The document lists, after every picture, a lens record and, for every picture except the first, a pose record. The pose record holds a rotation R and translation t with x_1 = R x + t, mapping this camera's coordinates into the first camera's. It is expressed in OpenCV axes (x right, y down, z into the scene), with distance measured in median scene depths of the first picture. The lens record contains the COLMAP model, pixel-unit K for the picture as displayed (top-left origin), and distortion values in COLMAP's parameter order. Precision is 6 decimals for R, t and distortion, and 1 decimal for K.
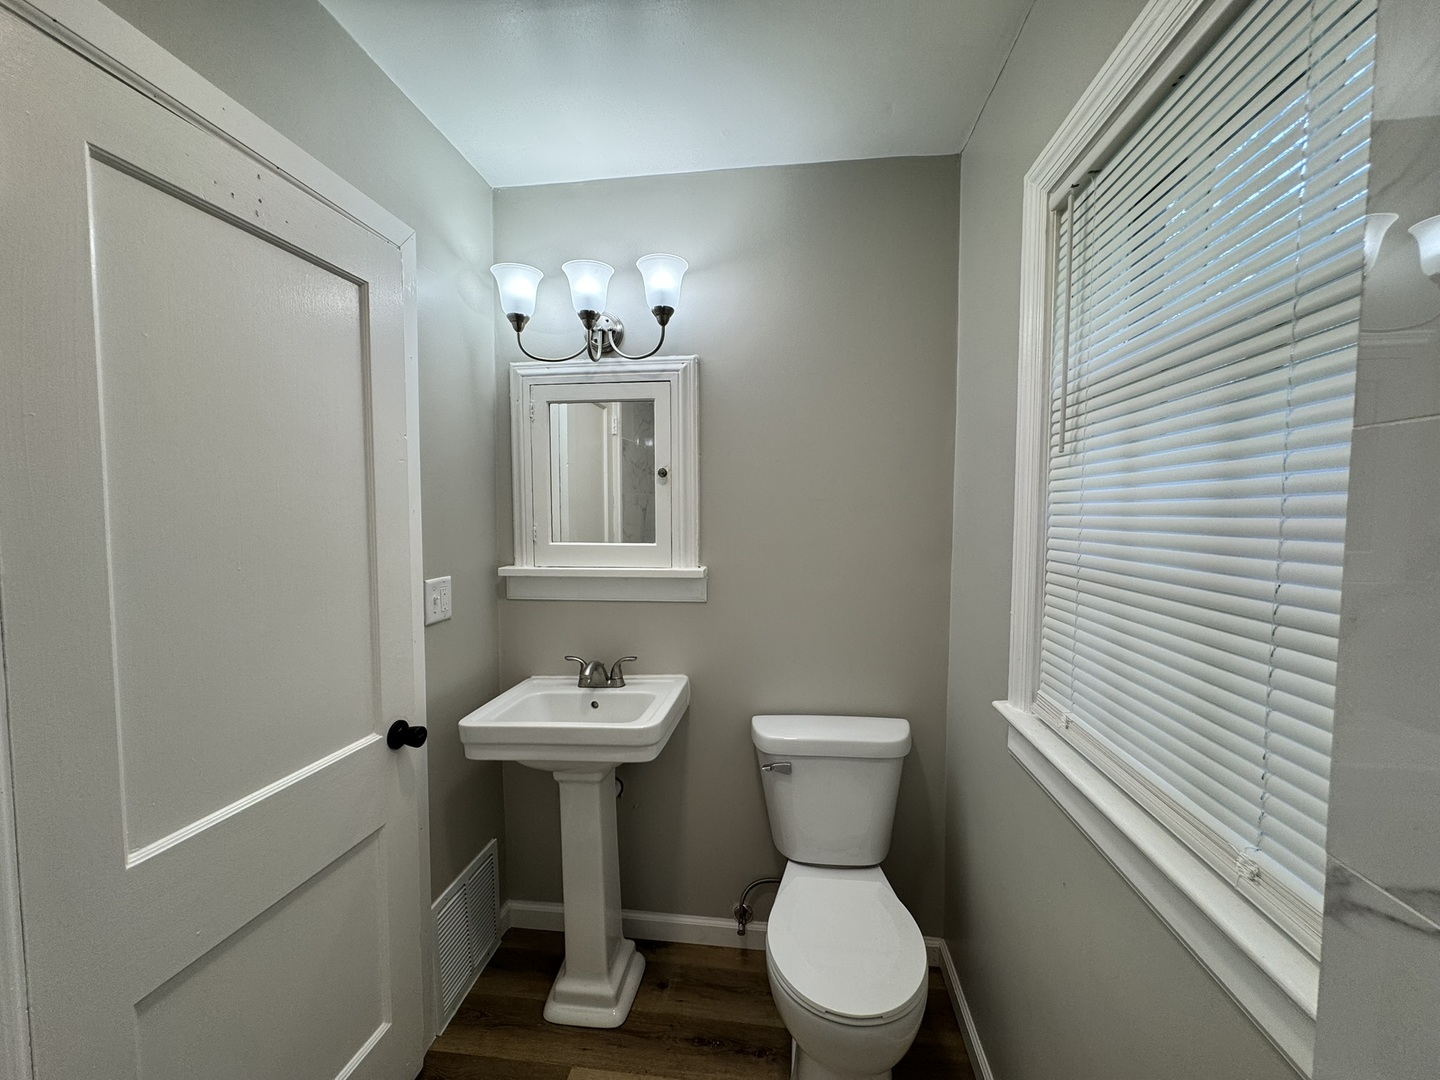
lens RADIAL K [[575.1, 0, 720.8], [0, 575.1, 539.6], [0, 0, 1]] dist [-0.001153, -0.000202]
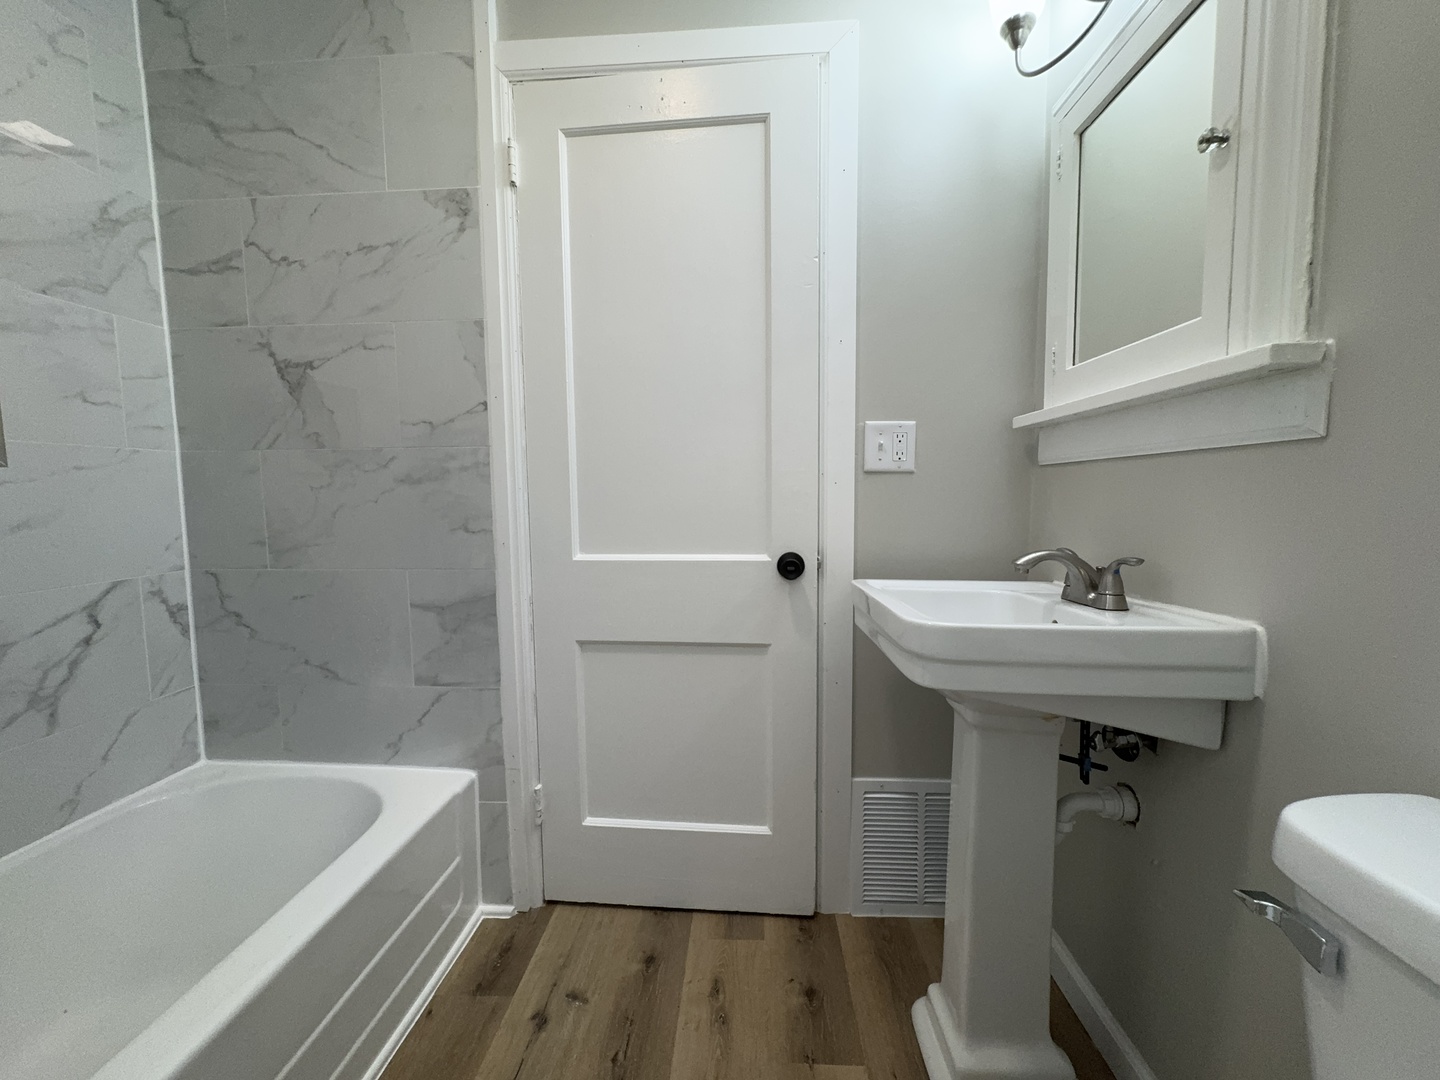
lens RADIAL K [[575.1, 0, 720.8], [0, 575.1, 539.6], [0, 0, 1]] dist [-0.001153, -0.000202]
pose [[0.070019, 0.079405, -0.994380, 0.376367], [-0.046375, 0.996008, 0.076269, 0.193896], [0.996467, 0.040774, 0.073422, 0.695503]]
